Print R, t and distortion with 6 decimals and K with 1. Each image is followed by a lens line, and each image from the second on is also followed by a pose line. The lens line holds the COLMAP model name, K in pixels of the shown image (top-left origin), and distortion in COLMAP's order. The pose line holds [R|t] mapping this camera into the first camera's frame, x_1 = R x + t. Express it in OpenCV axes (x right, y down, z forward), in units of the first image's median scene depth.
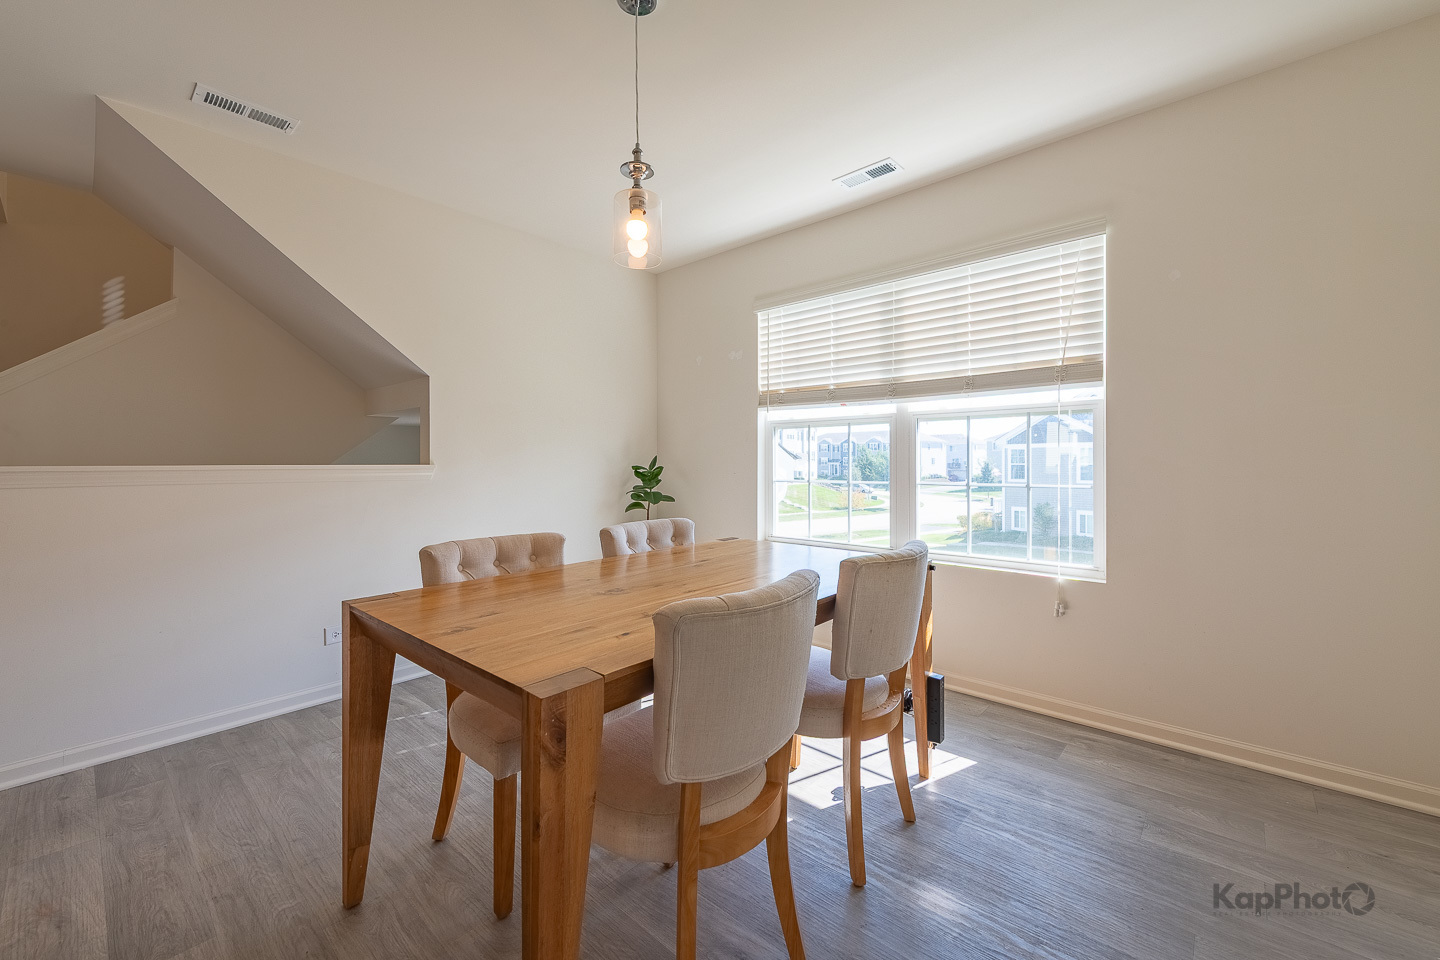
lens RADIAL K [[618.8, 0, 720.0], [0, 618.8, 480.0], [0, 0, 1]] dist [0.001426, -0.000043]
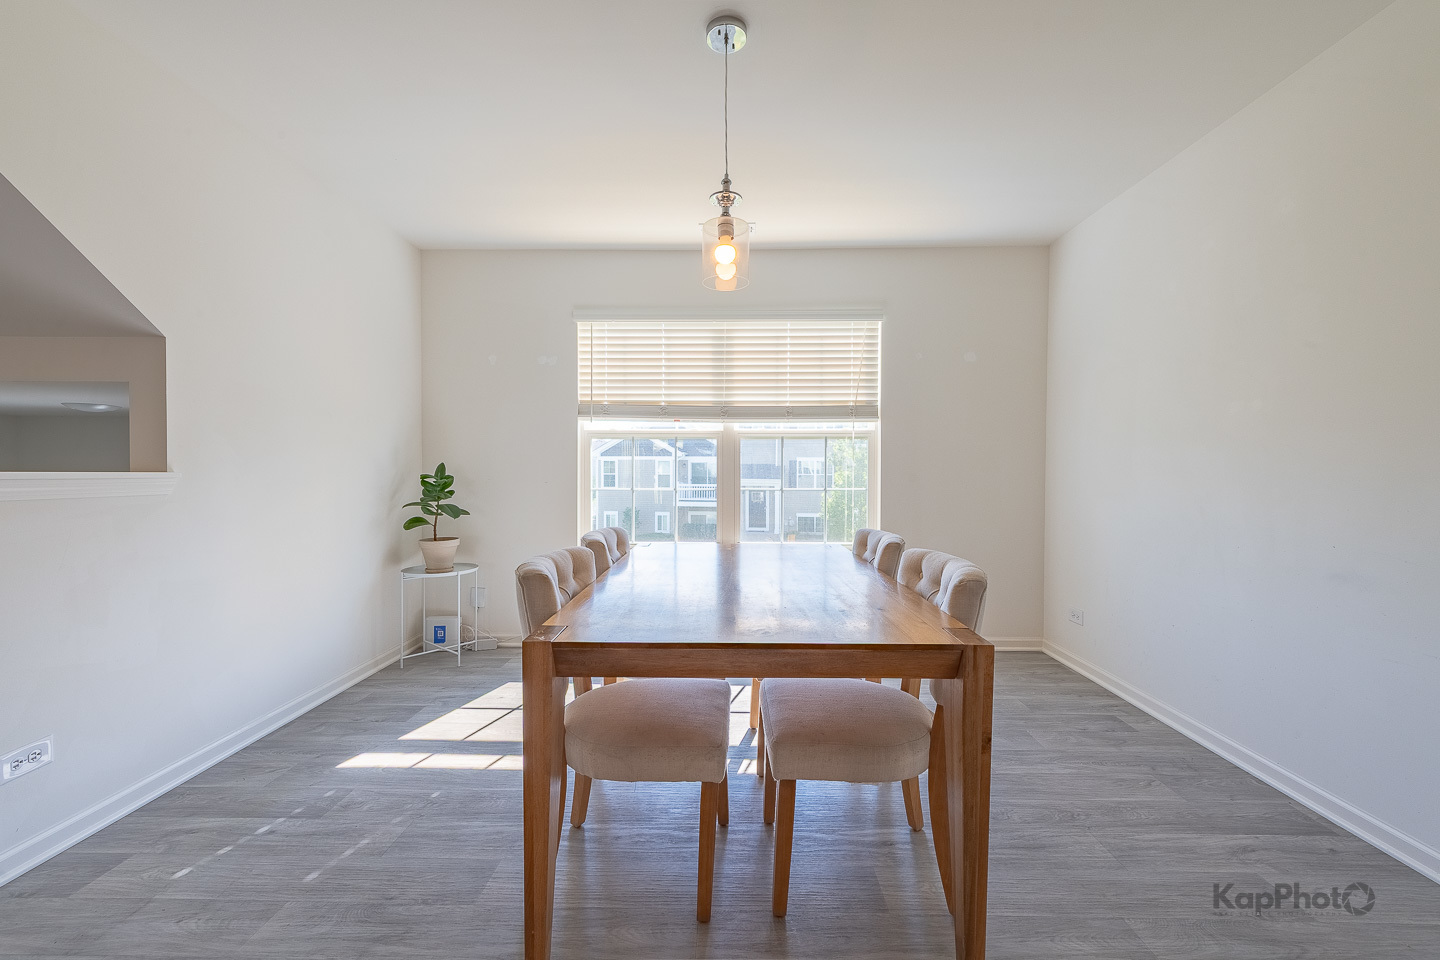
lens RADIAL K [[610.6, 0, 720.2], [0, 610.6, 498.5], [0, 0, 1]] dist [-0.000985, -0.000196]
pose [[0.736037, -0.023582, 0.676530, -0.539200], [0.013233, 0.999703, 0.020449, -0.001482], [-0.676811, -0.006099, 0.736131, 0.136546]]
